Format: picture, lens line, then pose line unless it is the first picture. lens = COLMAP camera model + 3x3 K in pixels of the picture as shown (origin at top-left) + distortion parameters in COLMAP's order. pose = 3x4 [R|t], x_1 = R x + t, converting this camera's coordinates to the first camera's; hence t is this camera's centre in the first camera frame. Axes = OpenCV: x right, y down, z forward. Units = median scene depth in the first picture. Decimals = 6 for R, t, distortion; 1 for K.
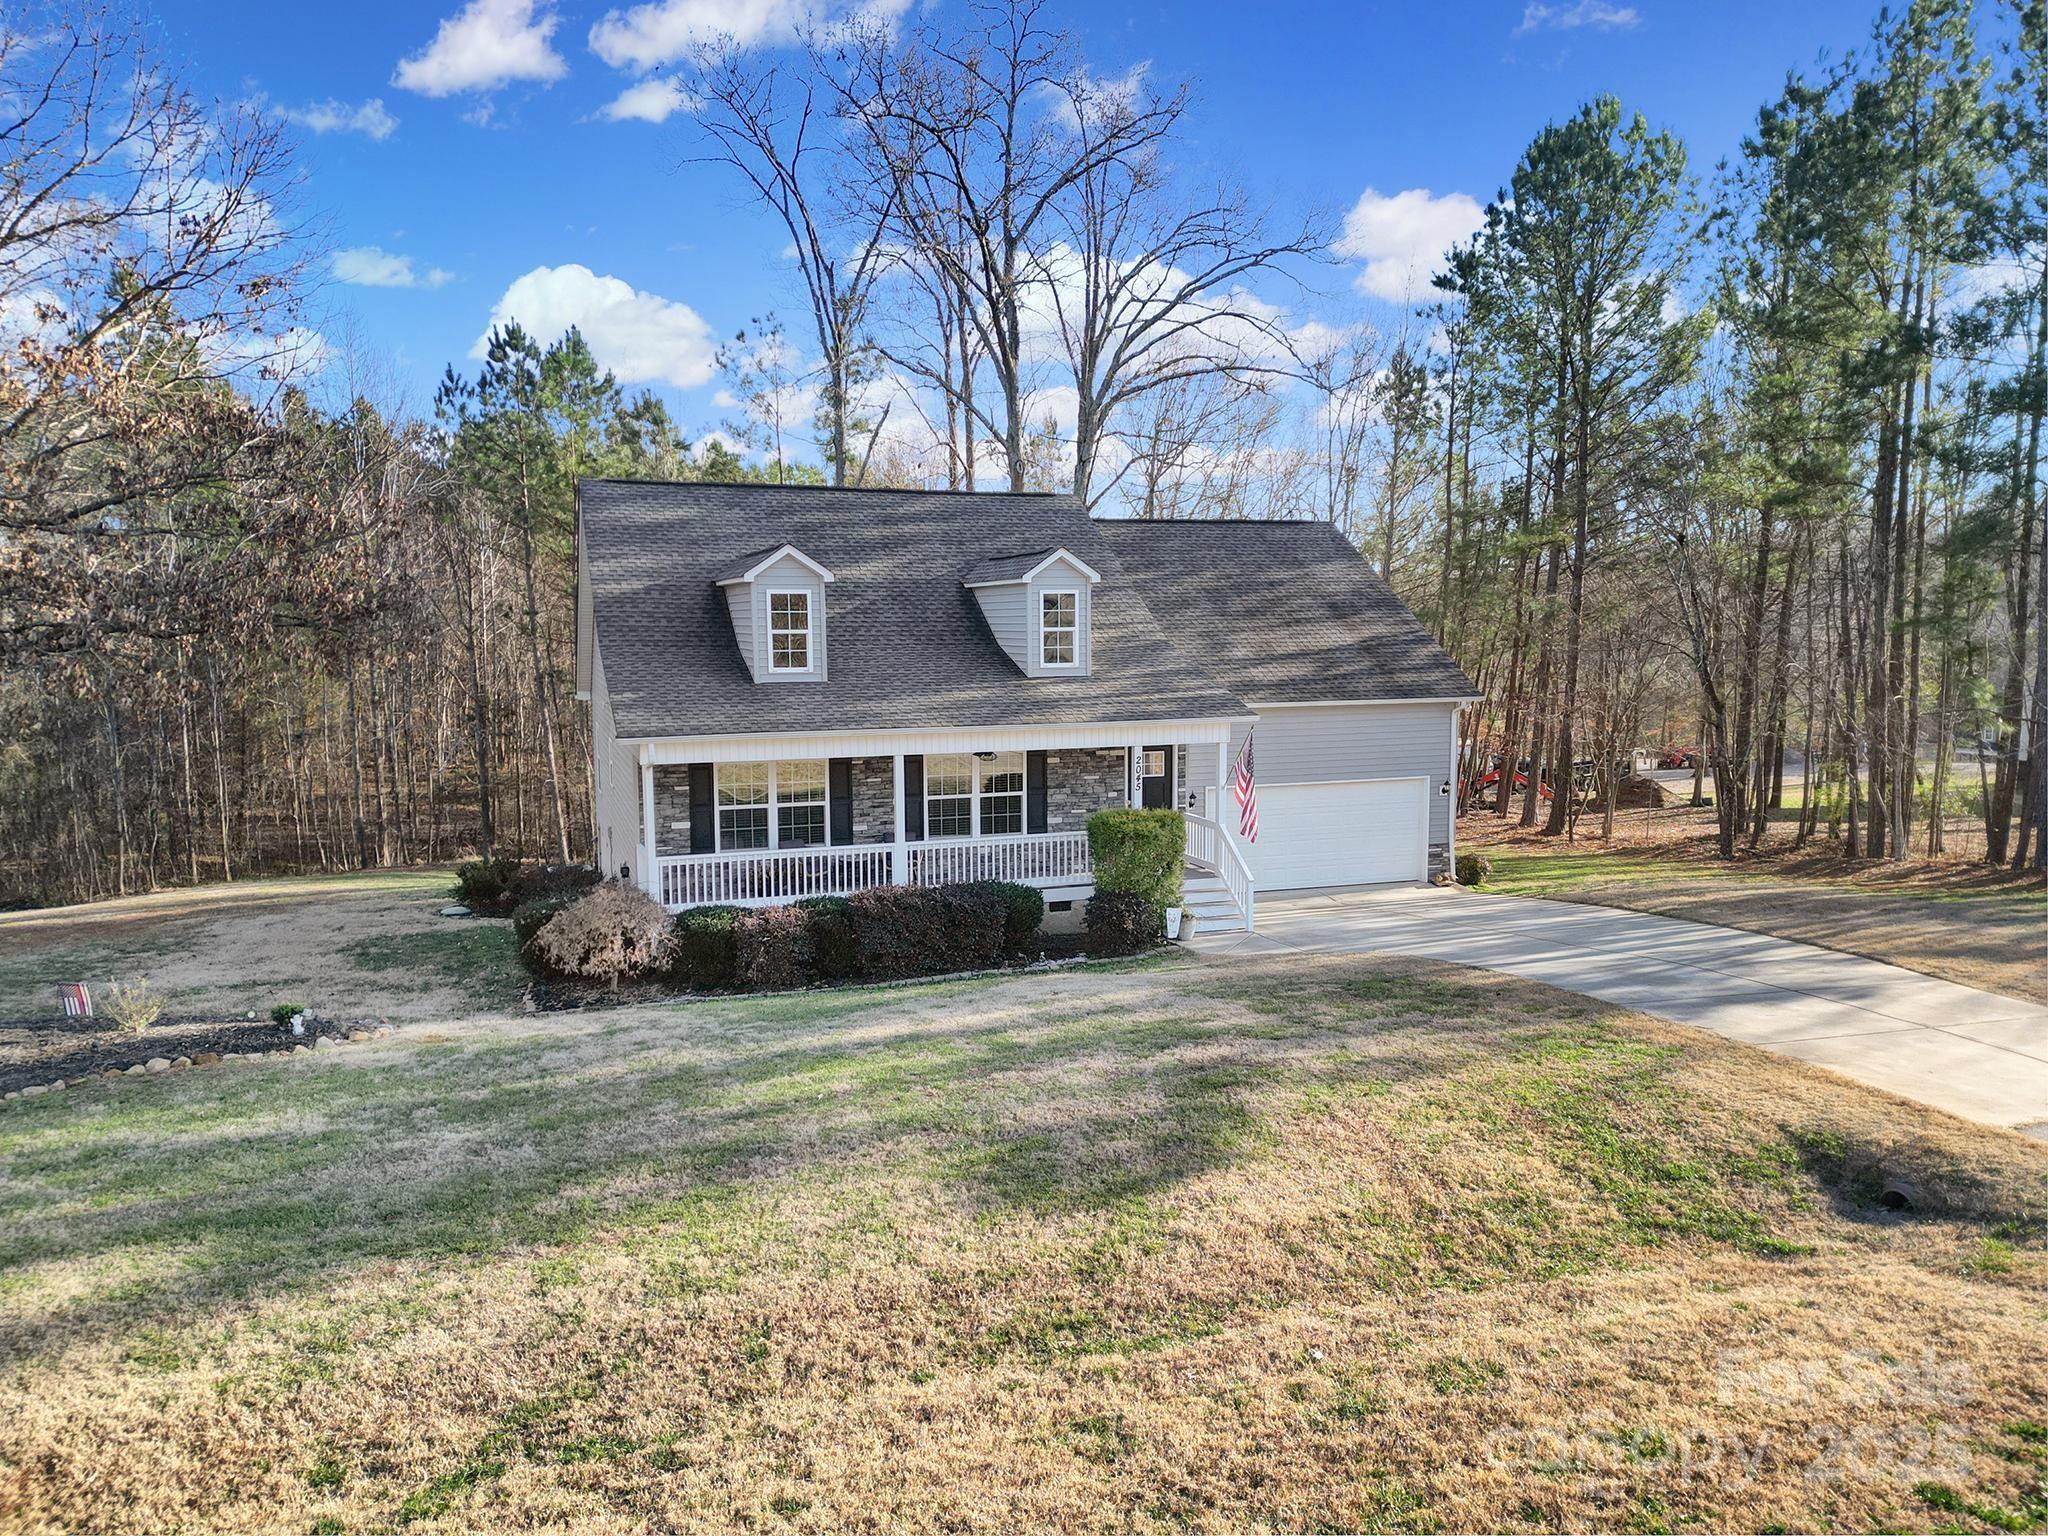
lens RADIAL K [[1428.5, 0, 1024.0], [0, 1428.5, 768.0], [0, 0, 1]] dist [0.077667, -0.083846]
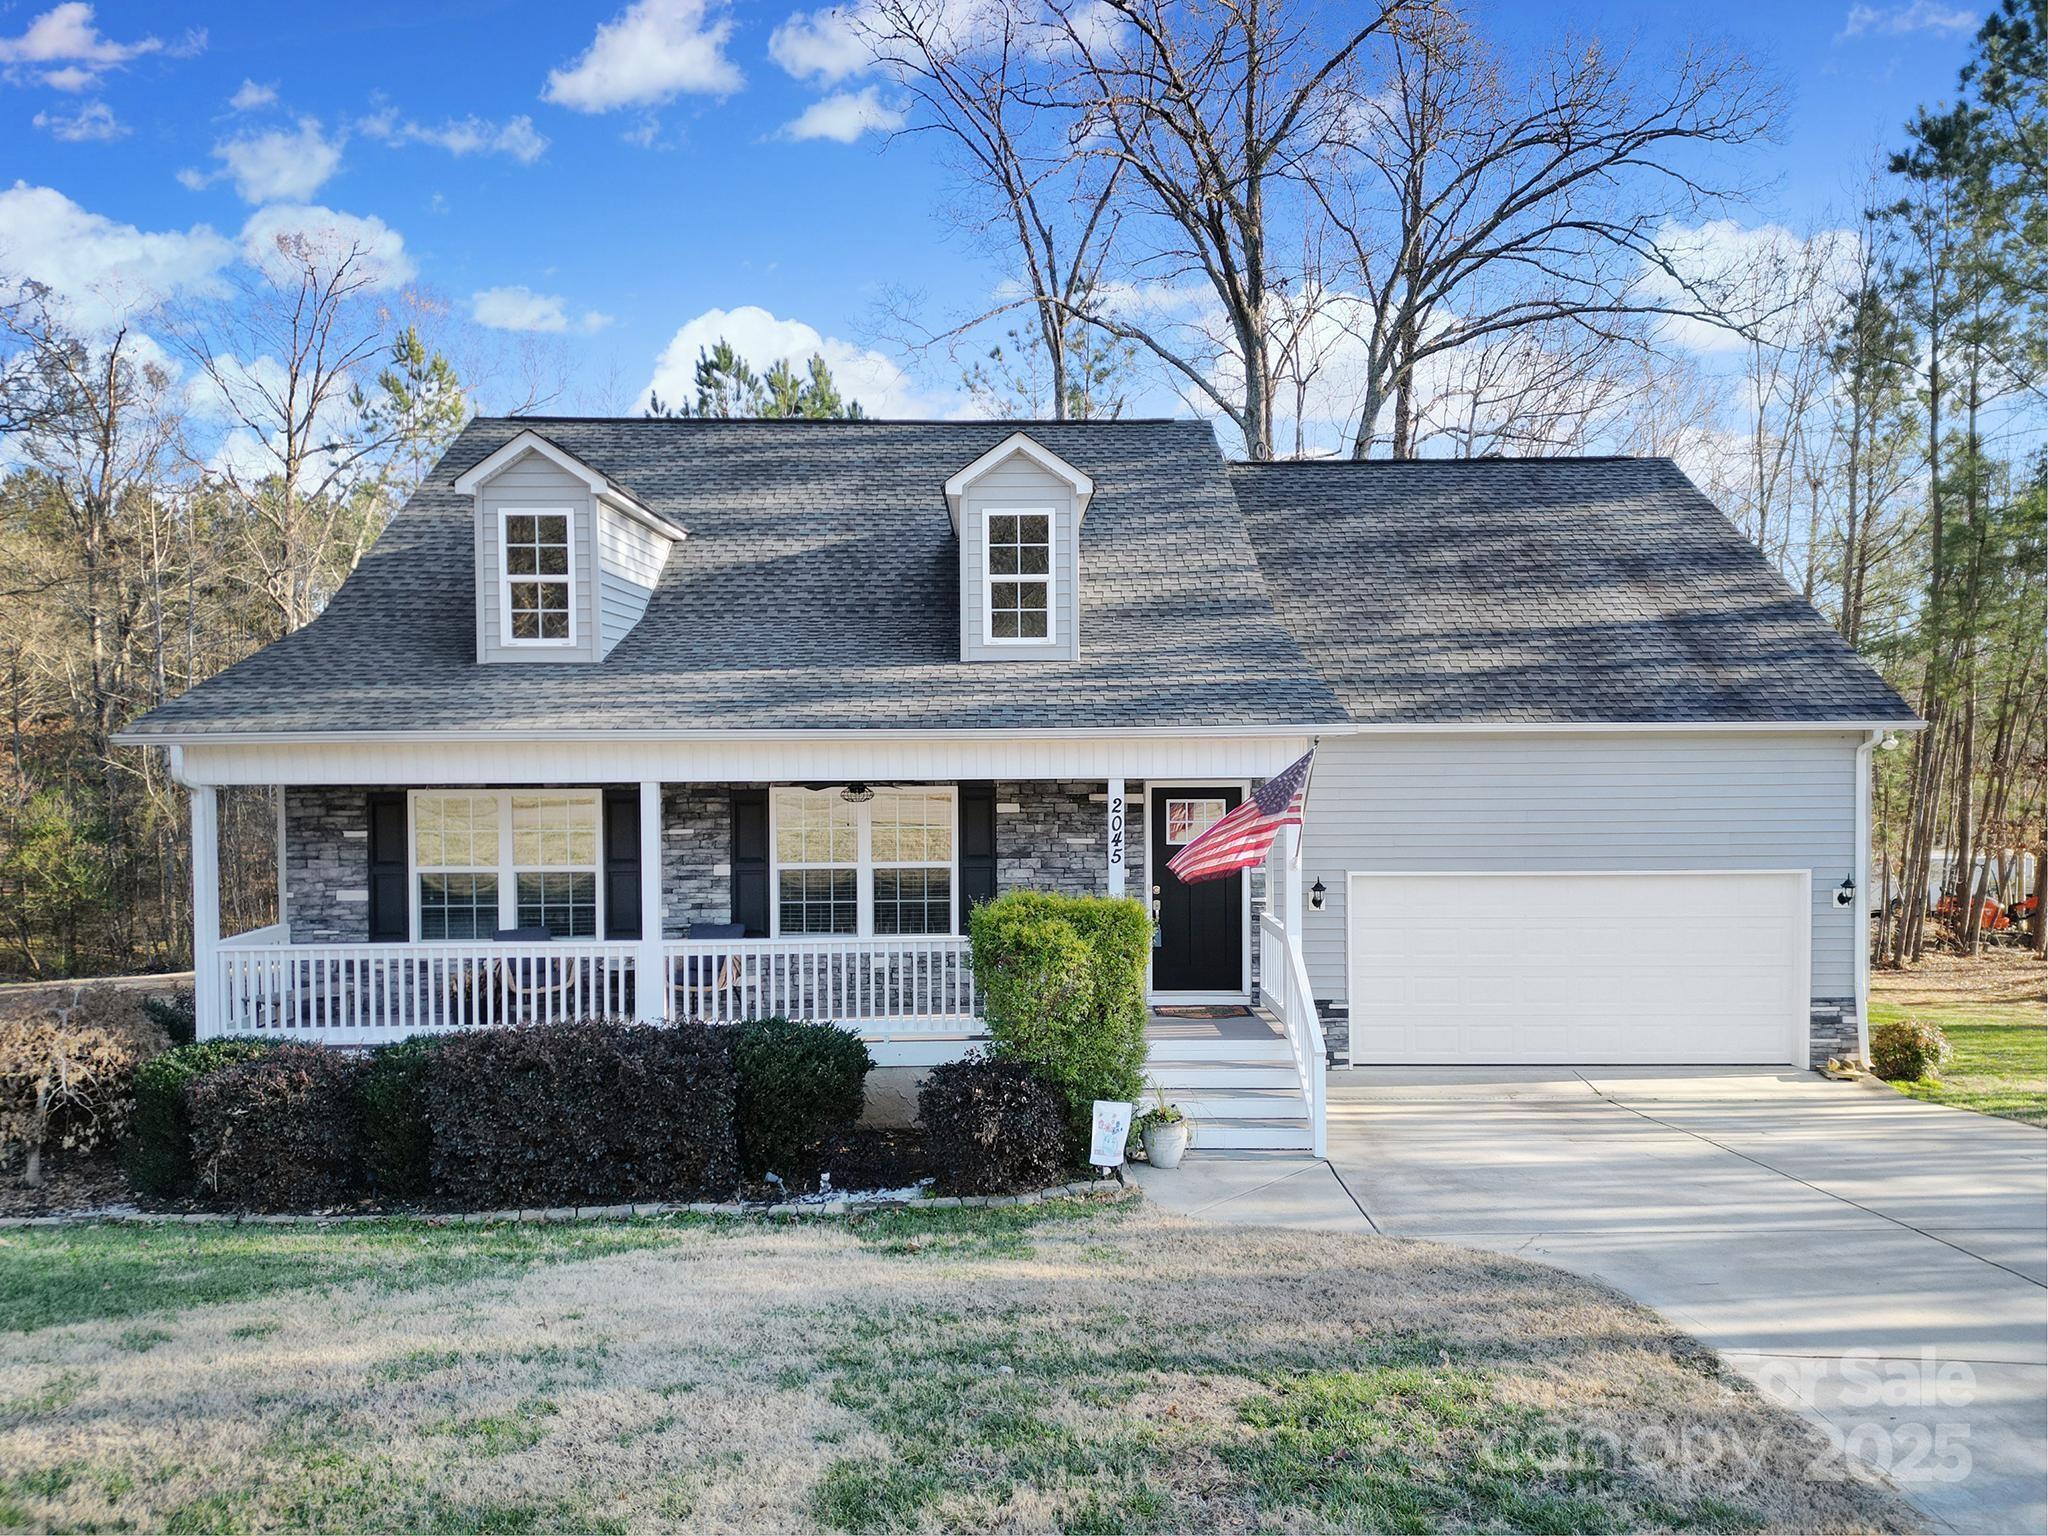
lens RADIAL K [[1428.5, 0, 1024.0], [0, 1428.5, 768.0], [0, 0, 1]] dist [0.077667, -0.083846]
pose [[0.949580, 0.010017, -0.313364, 0.236236], [-0.033157, 0.997093, -0.068601, 0.019844], [0.311766, 0.075533, 0.947152, 0.537192]]
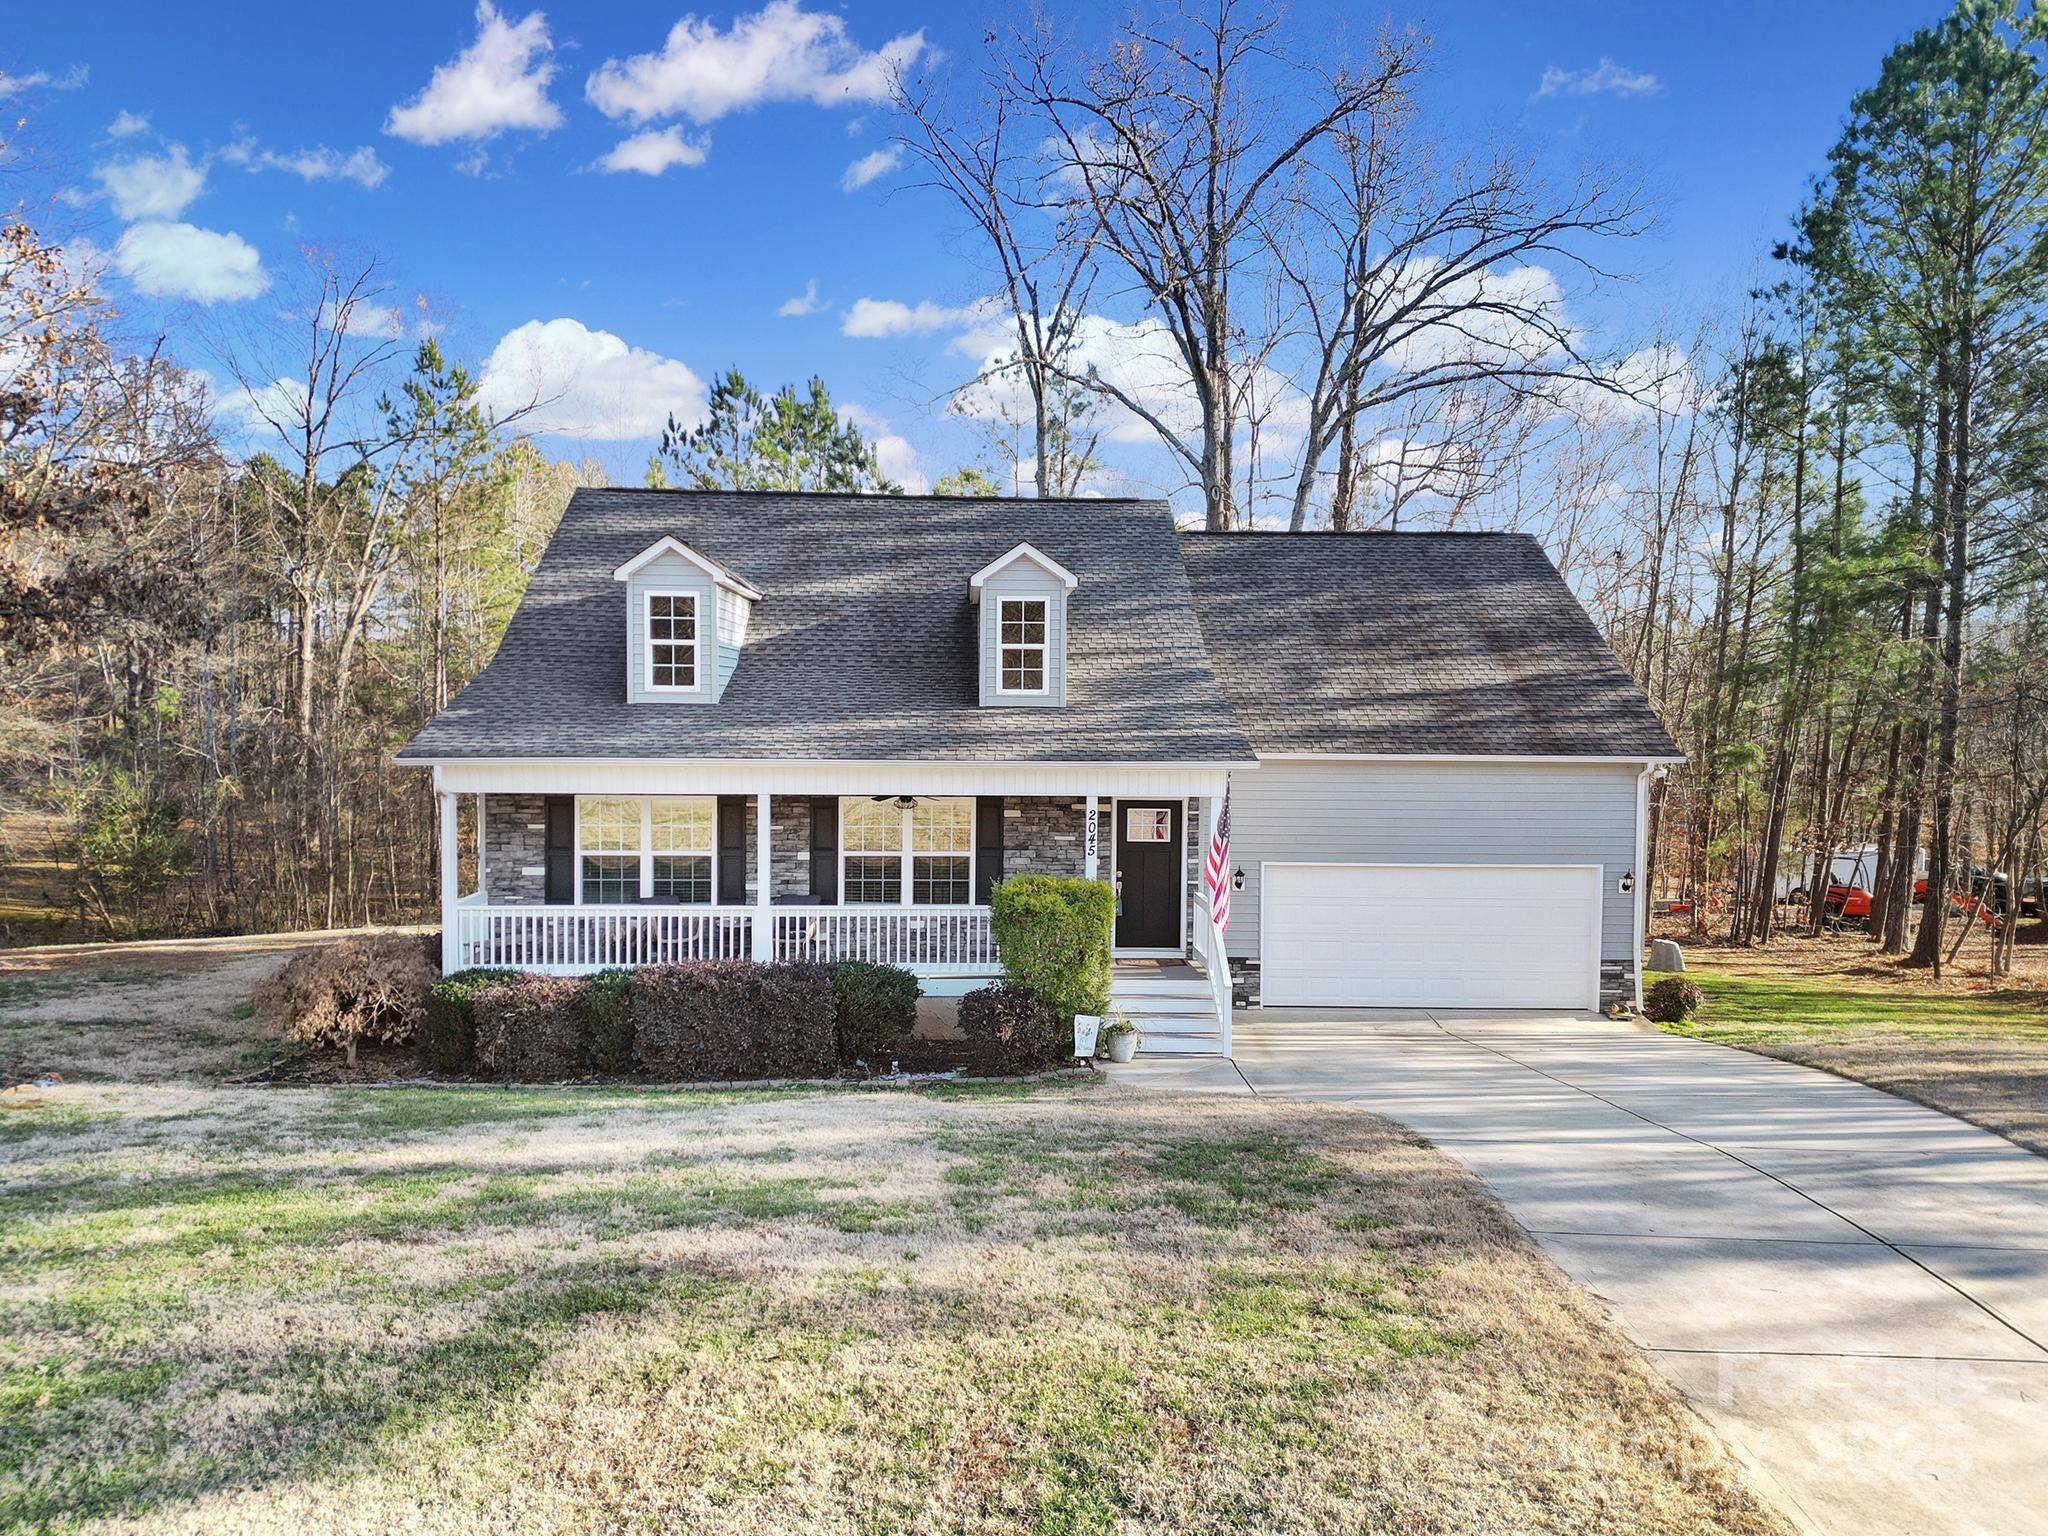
lens RADIAL K [[1458.8, 0, 1024.0], [0, 1458.8, 768.0], [0, 0, 1]] dist [0.077375, -0.077614]
pose [[0.956682, 0.028432, -0.289744, 0.296703], [-0.045881, 0.997507, -0.053607, 0.013706], [0.287498, 0.064579, 0.955602, 0.278418]]
